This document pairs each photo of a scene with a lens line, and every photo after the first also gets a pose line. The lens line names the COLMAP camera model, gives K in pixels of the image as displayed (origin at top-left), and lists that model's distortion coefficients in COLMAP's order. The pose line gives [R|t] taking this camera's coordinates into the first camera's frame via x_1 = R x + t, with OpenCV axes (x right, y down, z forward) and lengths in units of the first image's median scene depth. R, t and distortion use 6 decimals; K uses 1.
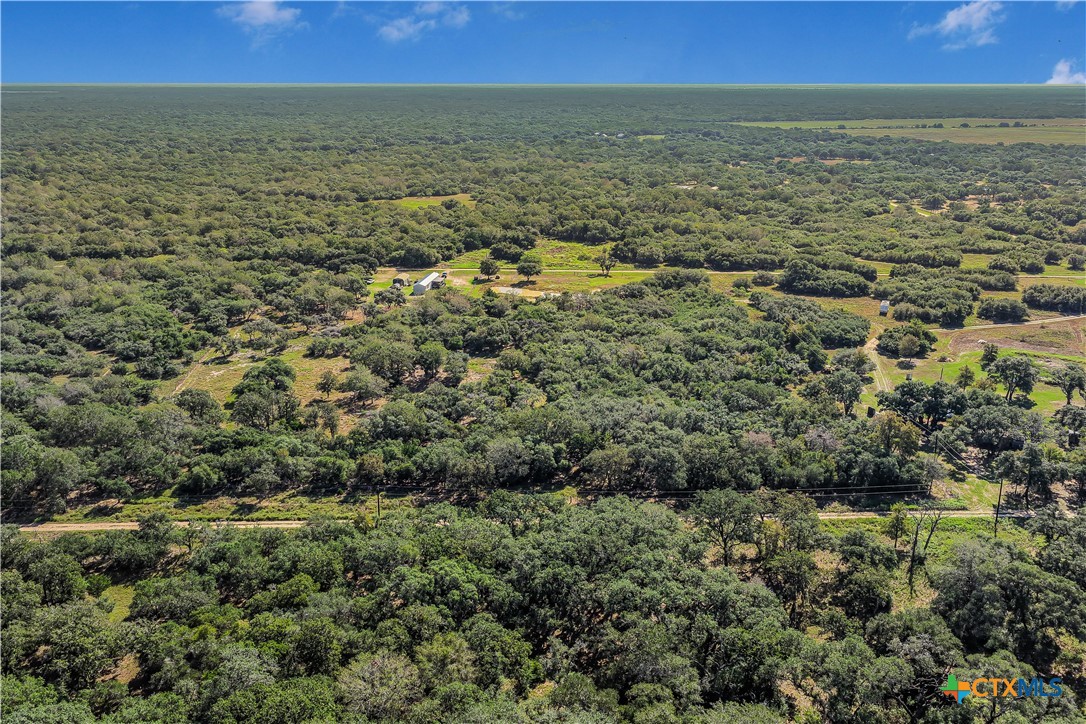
lens RADIAL K [[897.0, 0, 543.0], [0, 897.0, 362.0], [0, 0, 1]] dist [-0.014518, 0.038554]
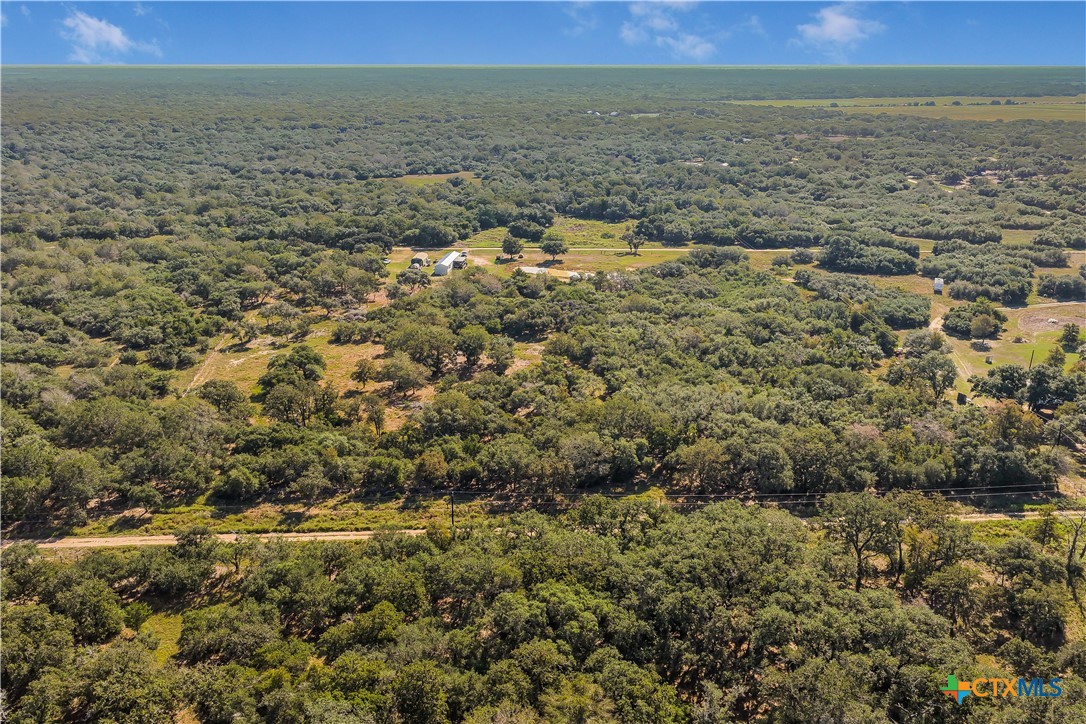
lens RADIAL K [[897.0, 0, 543.0], [0, 897.0, 362.0], [0, 0, 1]] dist [-0.014518, 0.038554]
pose [[0.999772, -0.008394, 0.019647, -0.065735], [0.008014, 0.999781, 0.019345, -0.002256], [-0.019805, -0.019184, 0.999620, 0.077367]]
